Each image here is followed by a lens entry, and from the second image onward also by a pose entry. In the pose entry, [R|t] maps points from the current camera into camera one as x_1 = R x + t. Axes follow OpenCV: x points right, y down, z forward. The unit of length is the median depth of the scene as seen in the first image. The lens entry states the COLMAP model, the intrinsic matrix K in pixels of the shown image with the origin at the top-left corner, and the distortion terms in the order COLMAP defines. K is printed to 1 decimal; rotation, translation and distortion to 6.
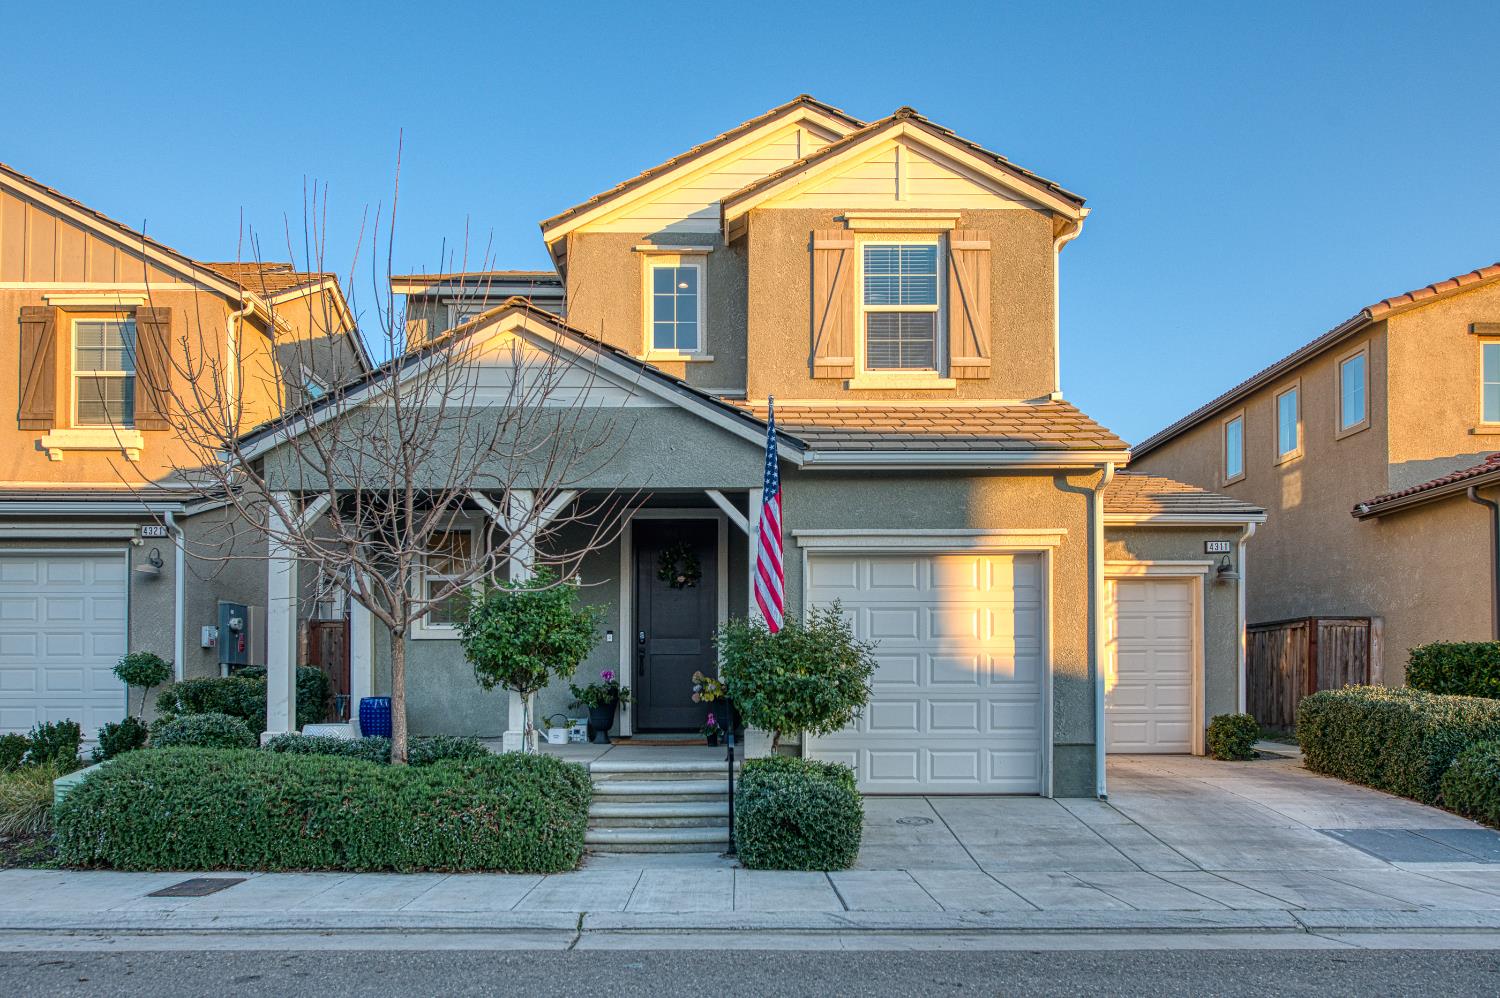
lens RADIAL K [[1045.2, 0, 746.8], [0, 1045.2, 677.5], [0, 0, 1]] dist [0.003094, -0.001302]
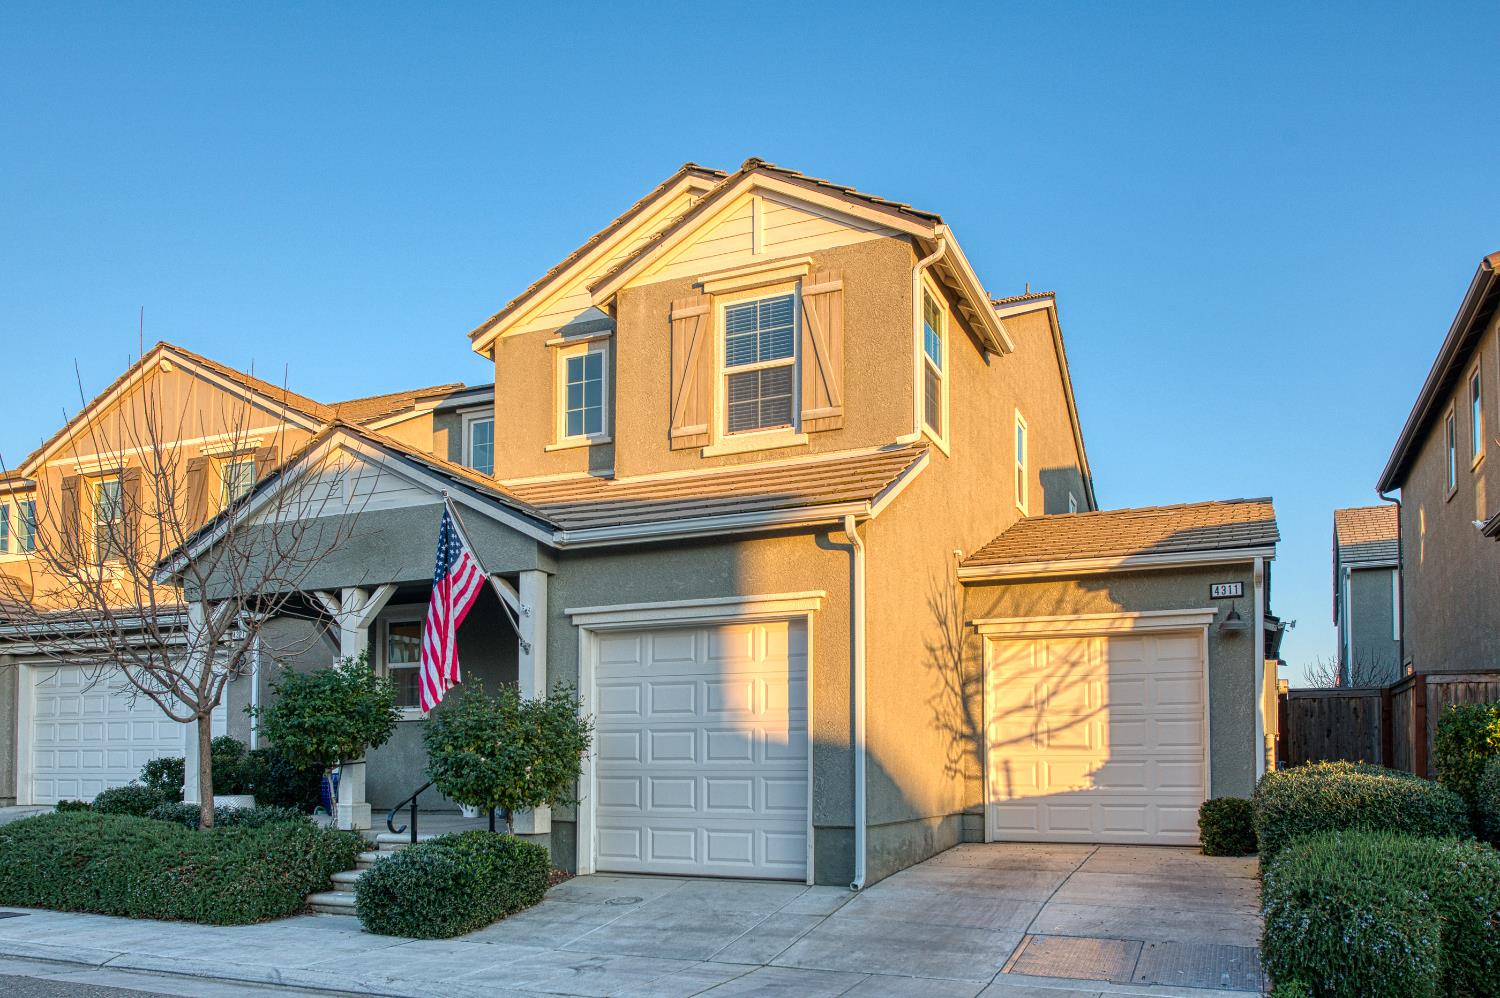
lens RADIAL K [[1137.4, 0, 751.9], [0, 1137.4, 728.7], [0, 0, 1]] dist [-0.000273, -0.002595]
pose [[0.910735, -0.013891, -0.412757, 0.568942], [0.004265, 0.999697, -0.024233, 0.002088], [0.412969, 0.020309, 0.910519, 0.062000]]
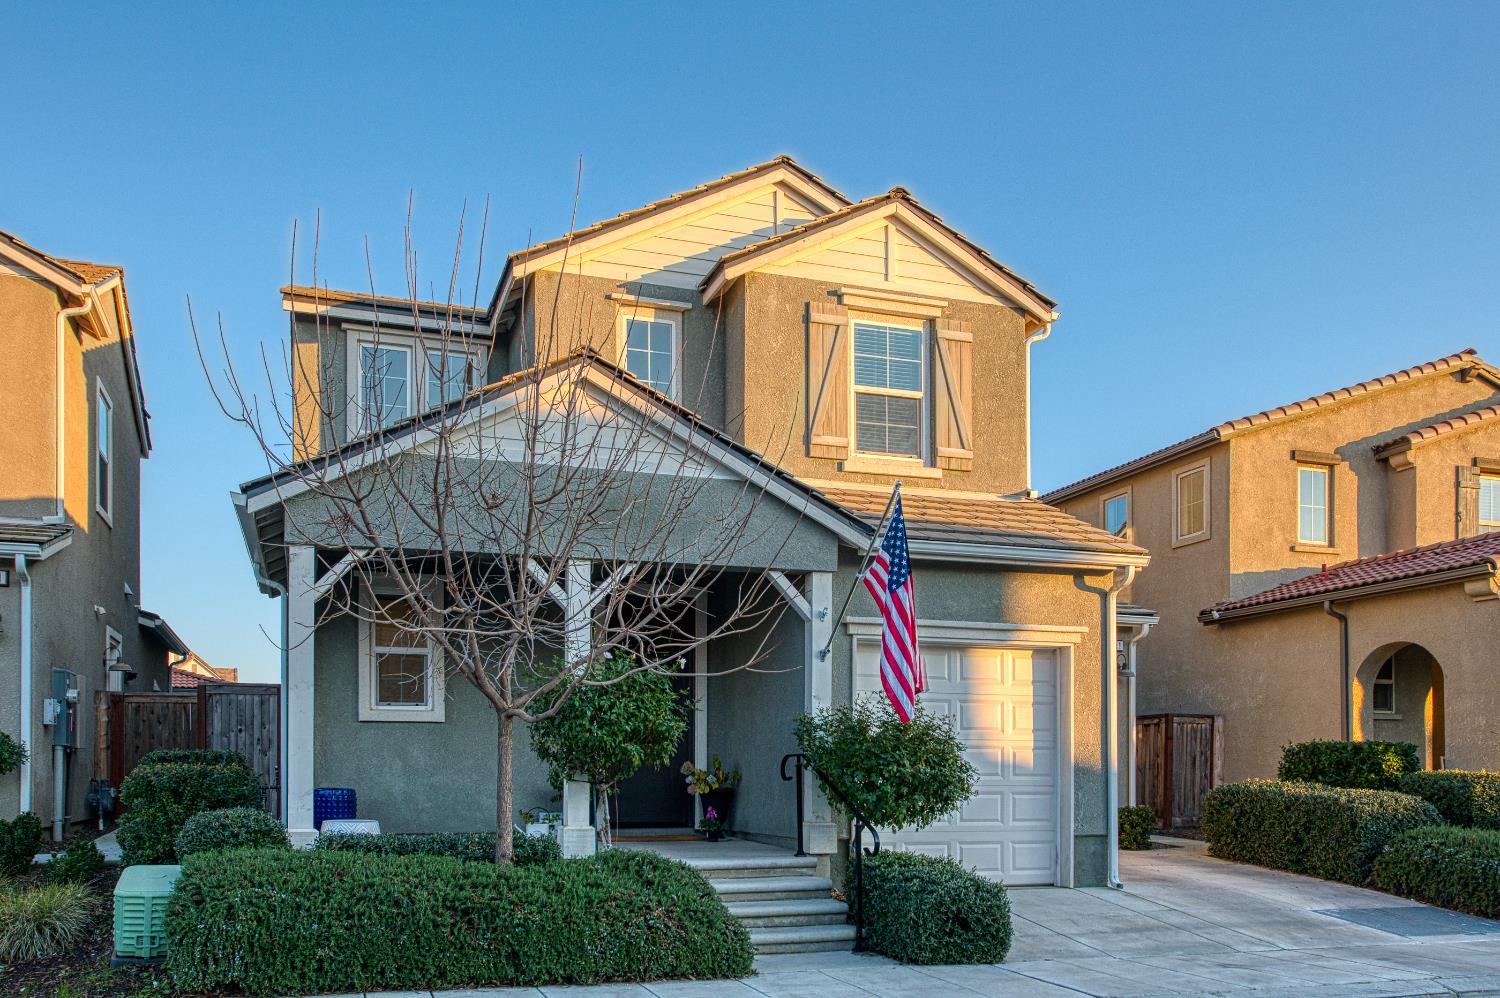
lens RADIAL K [[1160.2, 0, 670.7], [0, 1160.2, 772.9], [0, 0, 1]] dist [-0.000002, 0.002517]
pose [[0.959747, 0.005733, 0.280809, -0.354291], [-0.007670, 0.999954, 0.005800, -0.001391], [-0.280763, -0.007720, 0.959746, 0.012476]]
